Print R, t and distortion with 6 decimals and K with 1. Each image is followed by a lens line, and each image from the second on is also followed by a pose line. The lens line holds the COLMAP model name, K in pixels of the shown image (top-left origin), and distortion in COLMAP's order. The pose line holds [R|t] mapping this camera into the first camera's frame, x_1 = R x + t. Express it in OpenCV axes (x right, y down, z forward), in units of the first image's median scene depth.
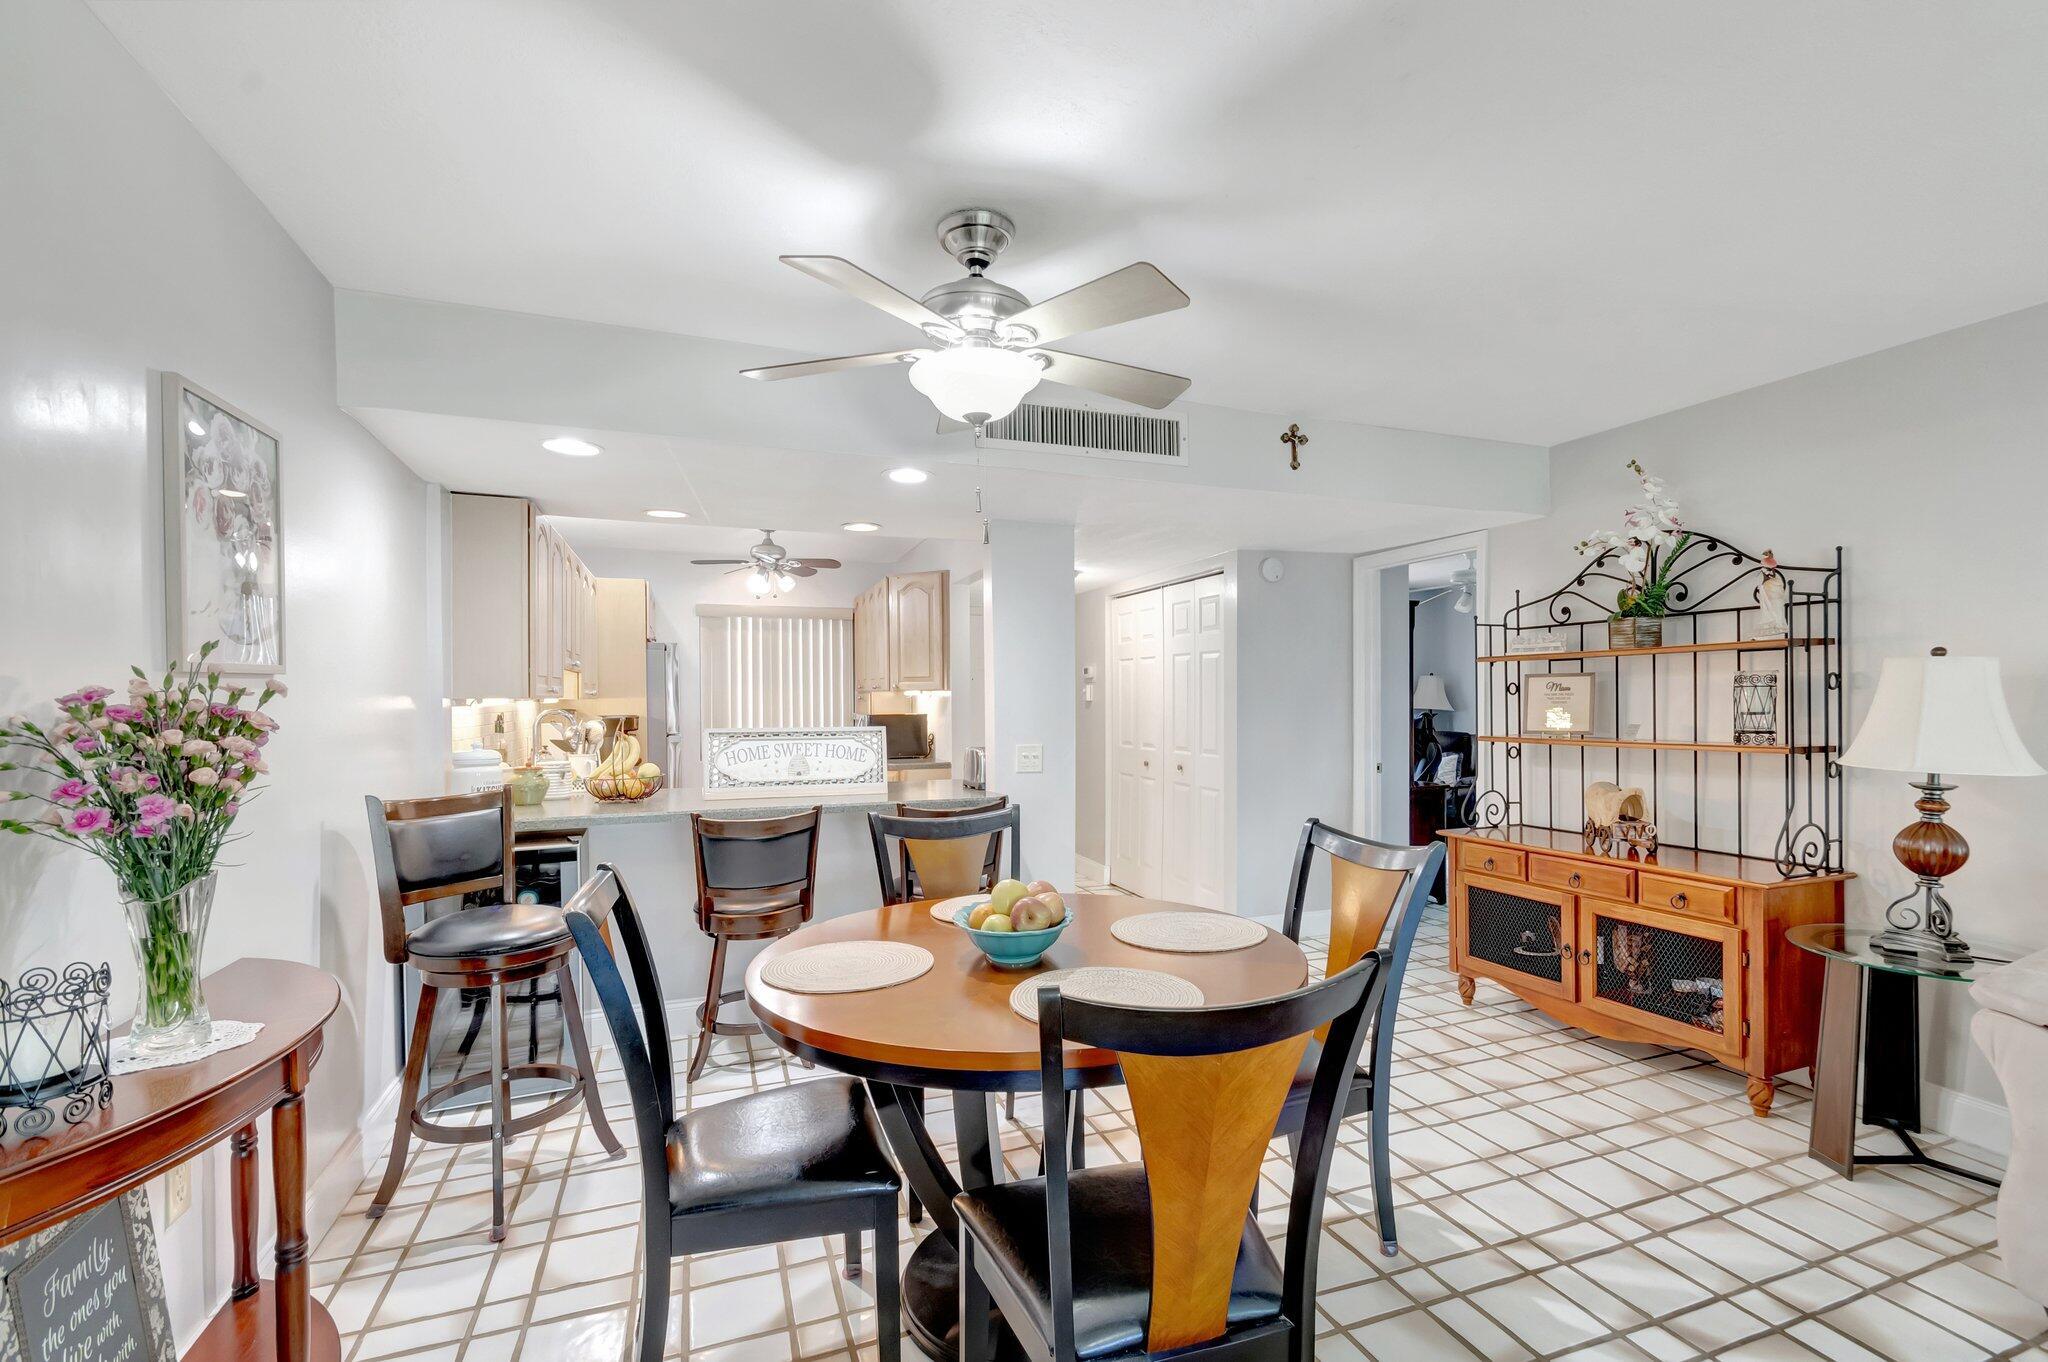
lens RADIAL K [[908.1, 0, 1050.4], [0, 908.1, 695.9], [0, 0, 1]] dist [0.005692, -0.003427]
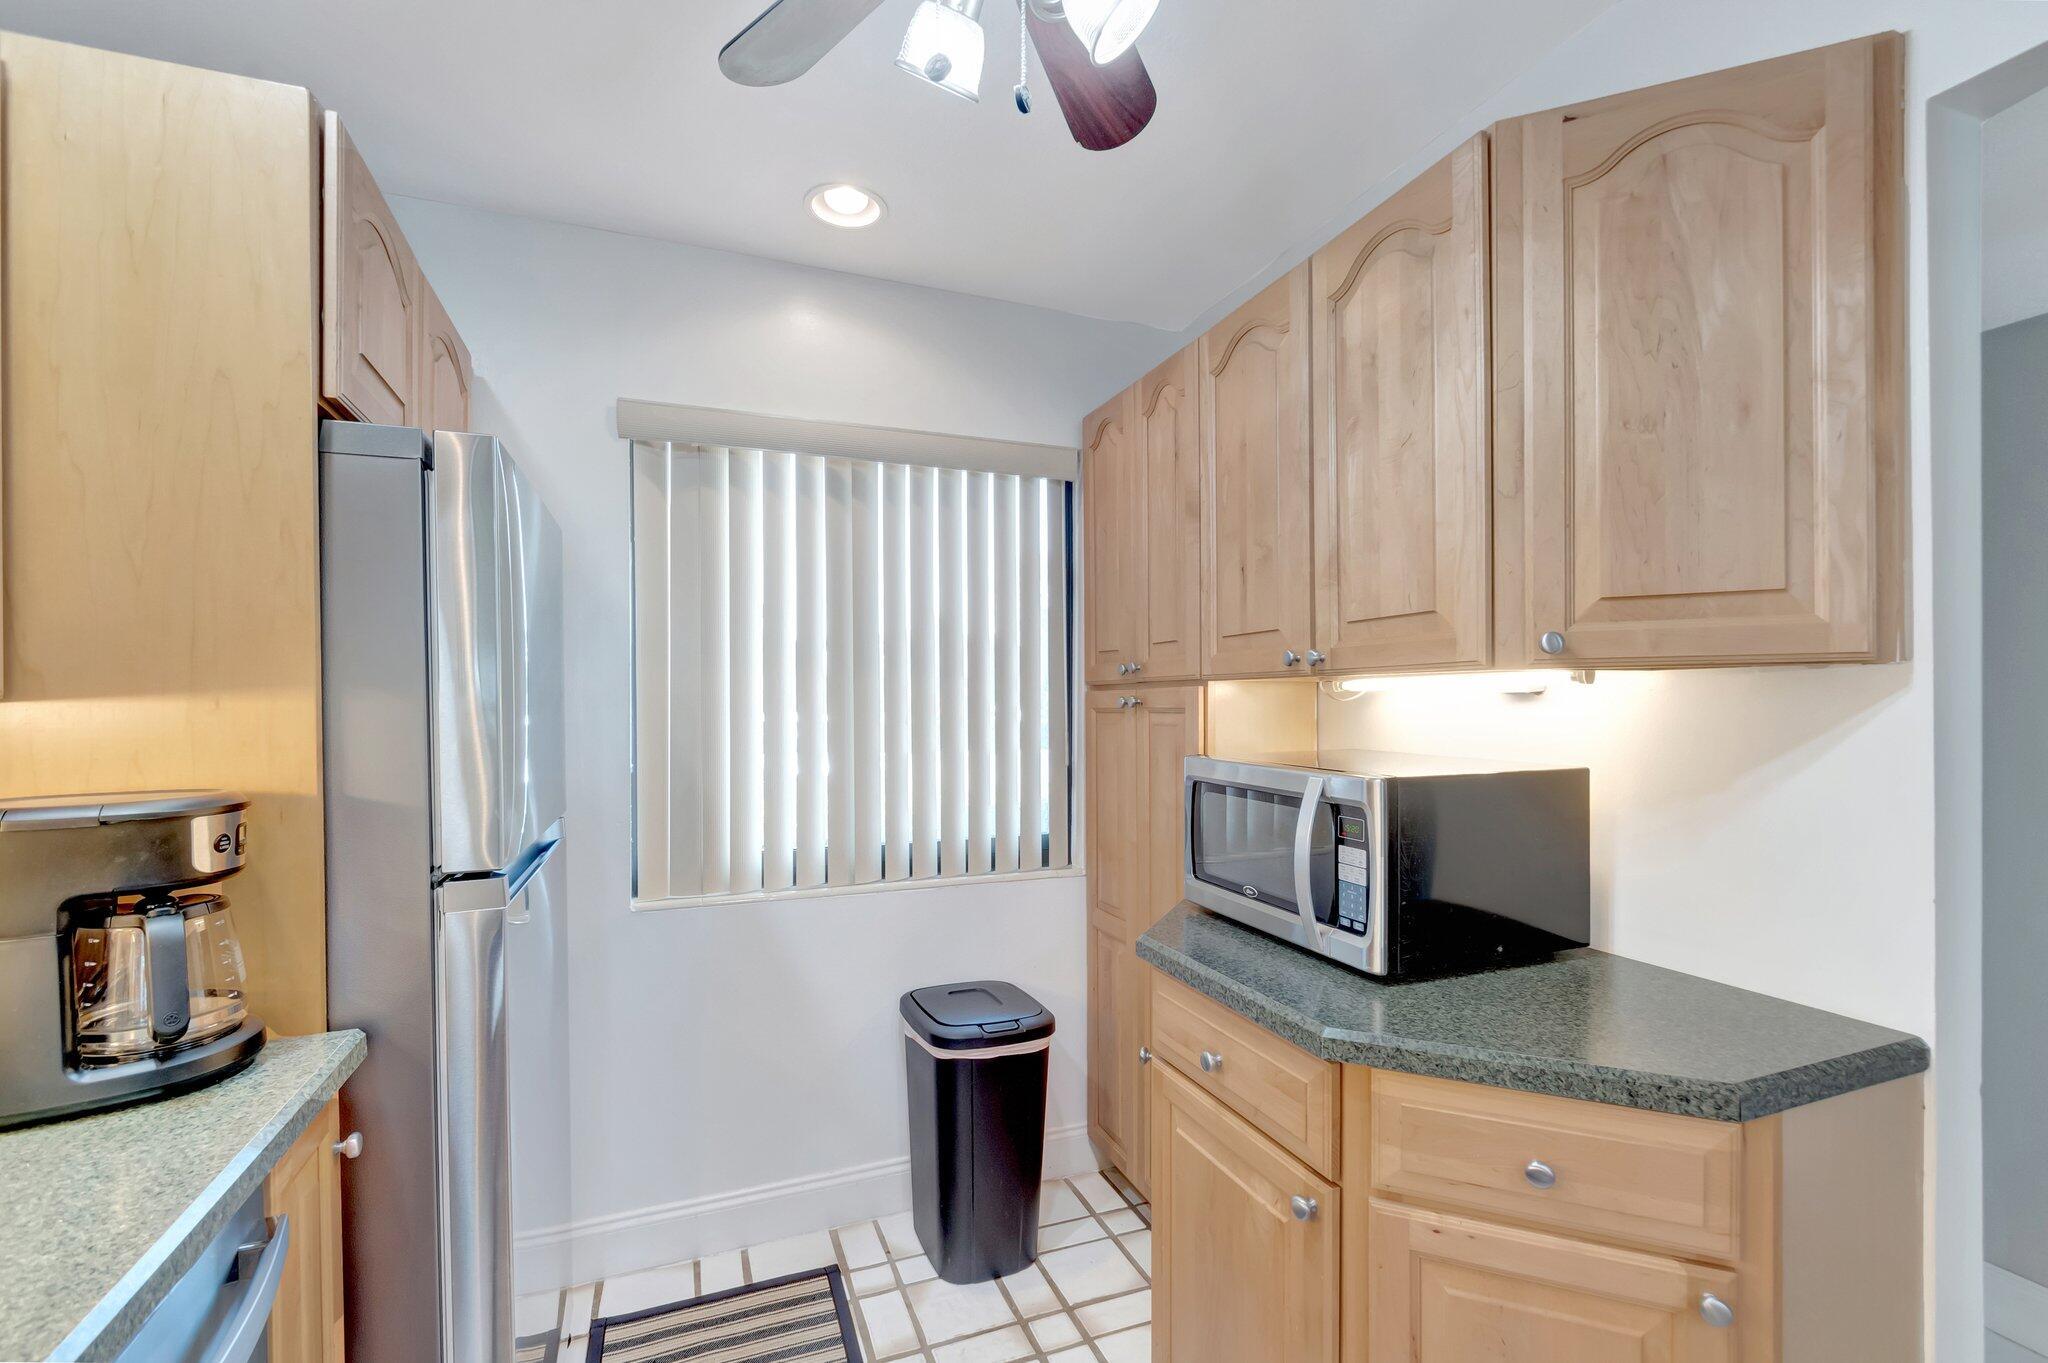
lens RADIAL K [[908.1, 0, 1034.2], [0, 908.1, 693.9], [0, 0, 1]] dist [0.005692, -0.003427]
pose [[0.999944, 0.006660, 0.008250, -0.471751], [-0.006654, 0.999978, -0.000665, 0.000799], [-0.008254, 0.000610, 0.999966, 1.295128]]
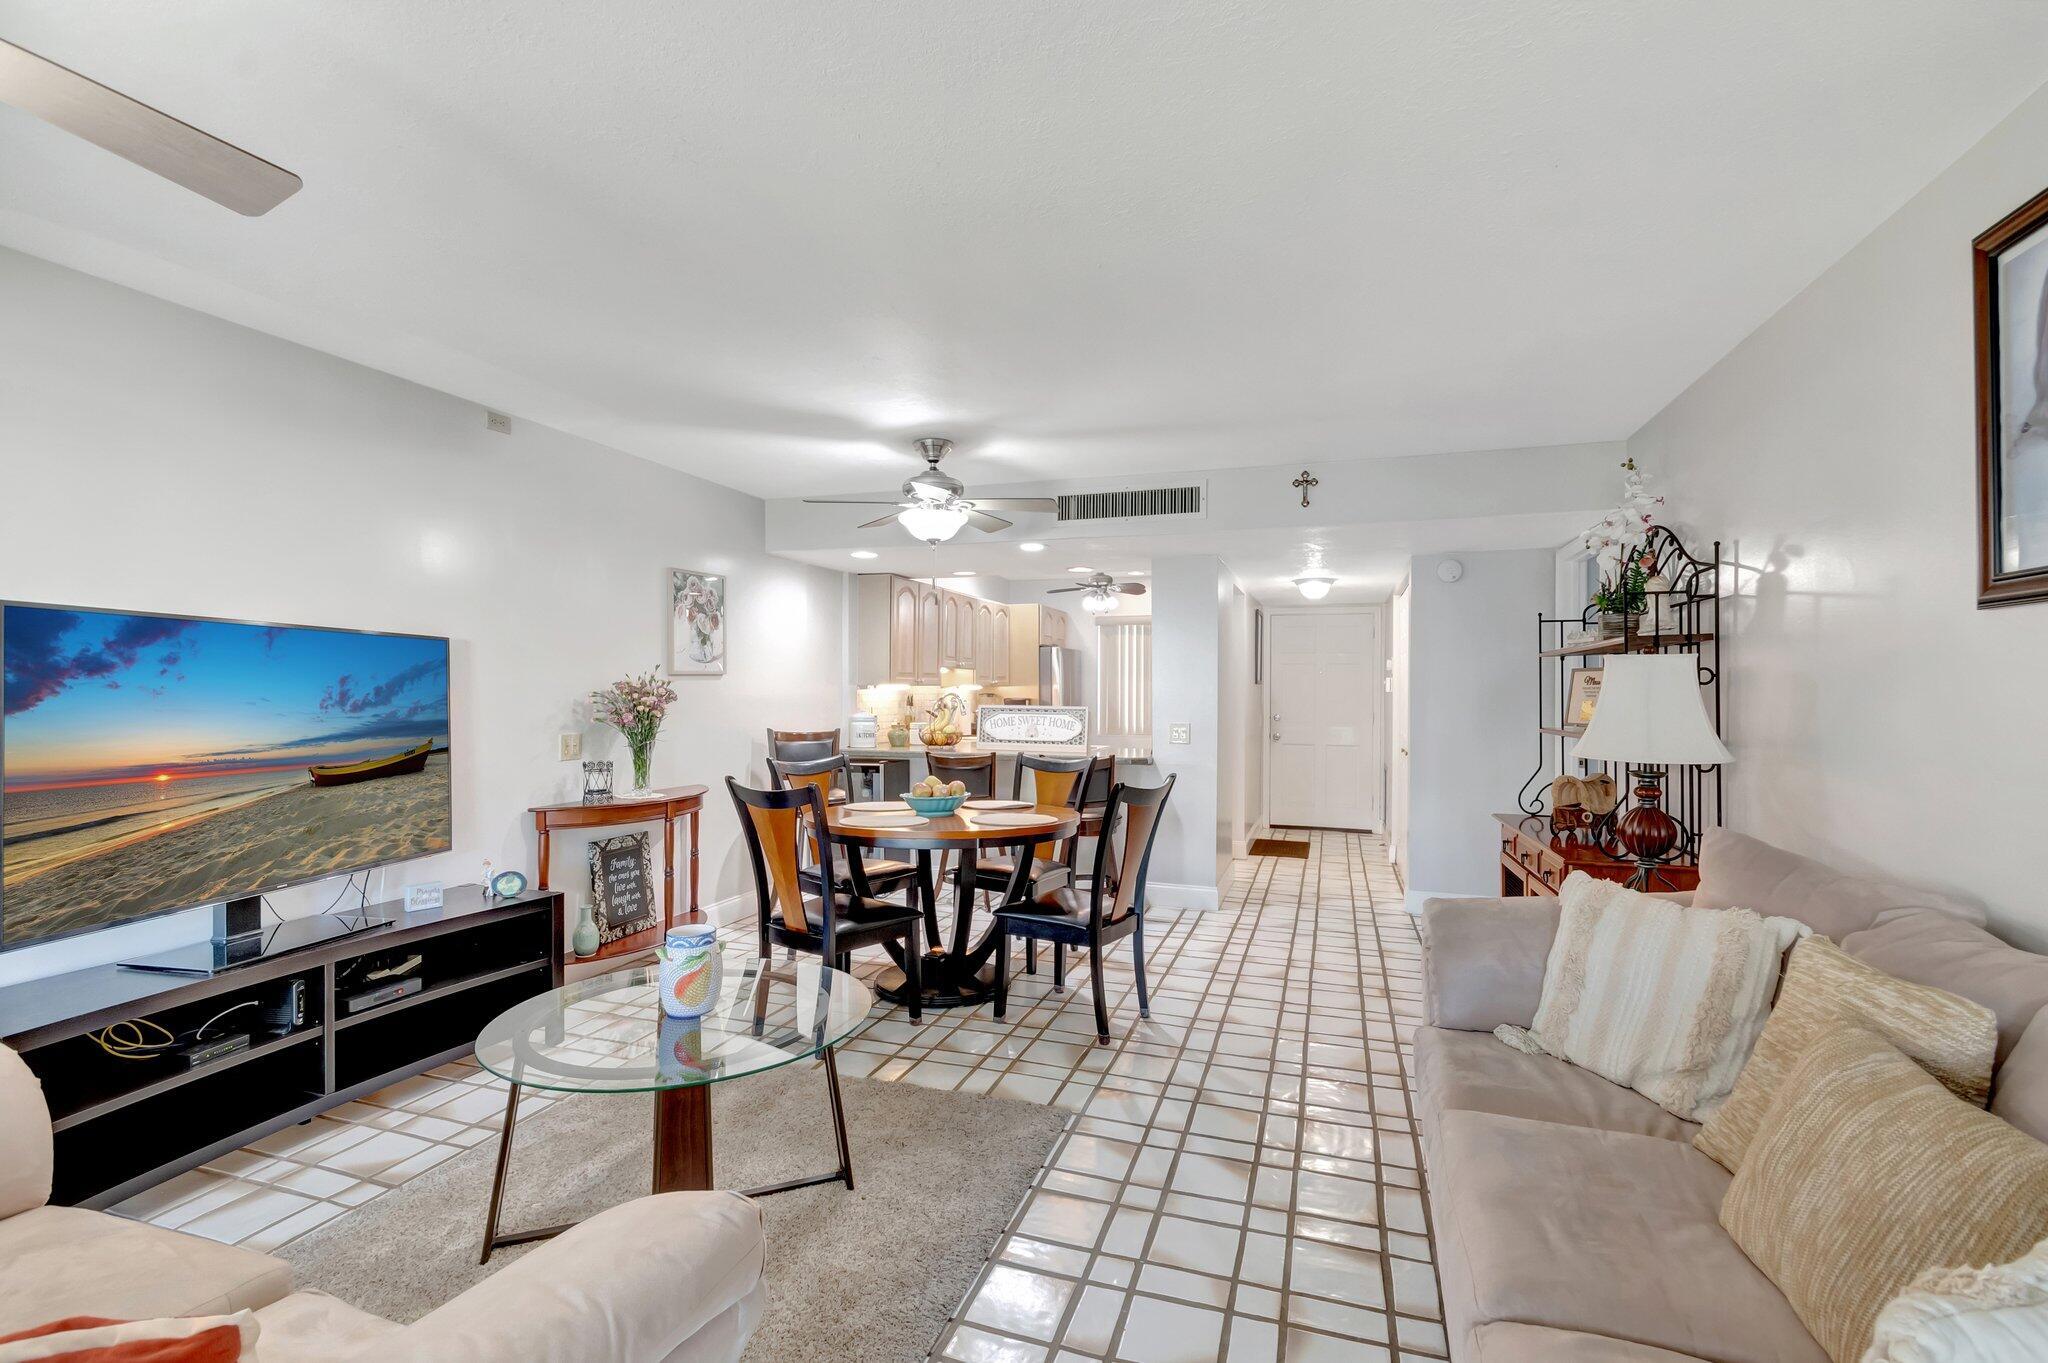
lens RADIAL K [[908.1, 0, 1029.2], [0, 908.1, 683.5], [0, 0, 1]] dist [0.005692, -0.003427]
pose [[0.771378, 0.005312, -0.636355, 0.750310], [-0.007727, 0.999970, -0.001019, -0.001277], [0.636331, 0.005703, 0.771395, -0.202572]]
